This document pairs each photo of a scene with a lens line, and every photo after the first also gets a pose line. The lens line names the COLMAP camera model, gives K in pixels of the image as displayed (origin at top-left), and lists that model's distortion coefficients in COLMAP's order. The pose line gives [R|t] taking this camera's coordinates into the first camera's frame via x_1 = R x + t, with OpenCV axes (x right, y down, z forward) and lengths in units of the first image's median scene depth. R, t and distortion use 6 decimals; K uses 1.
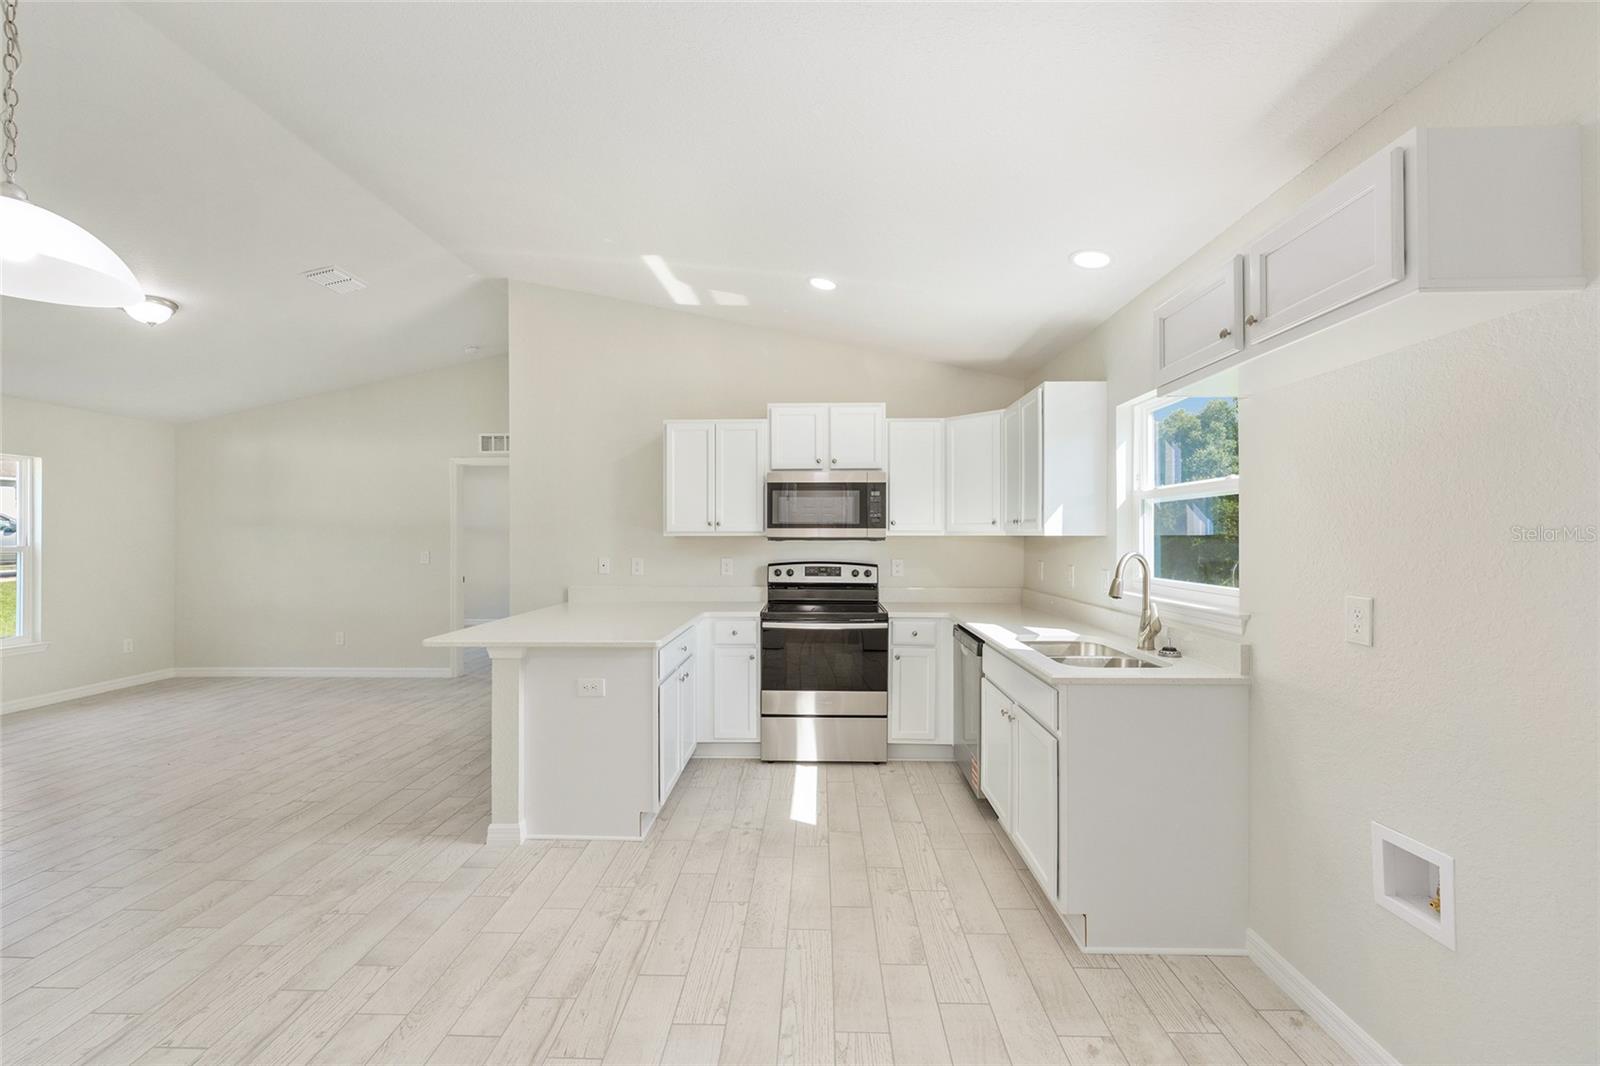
lens RADIAL K [[642.3, 0, 798.5], [0, 642.3, 536.0], [0, 0, 1]] dist [0.001616, 0.000125]
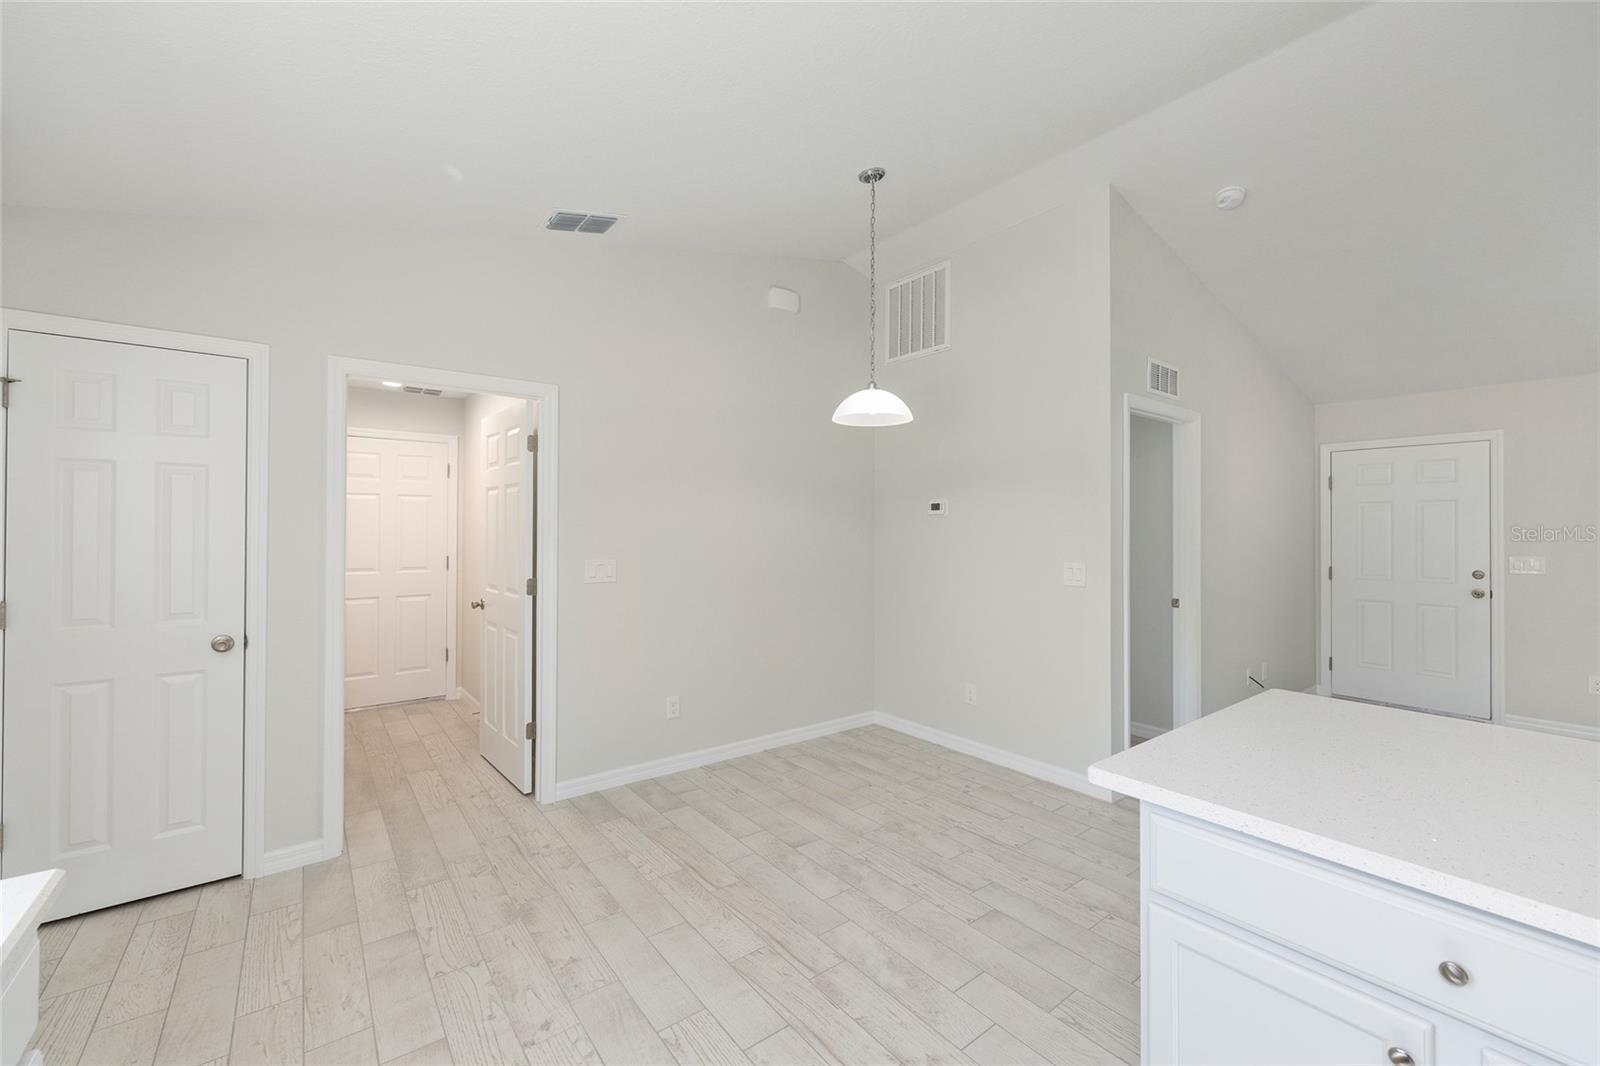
lens RADIAL K [[642.3, 0, 807.3], [0, 642.3, 527.8], [0, 0, 1]] dist [0.001616, 0.000125]
pose [[-0.768207, -0.007549, -0.640157, 0.285833], [-0.004161, 0.999968, -0.006799, 0.001257], [0.640188, -0.002560, -0.768214, 1.590966]]
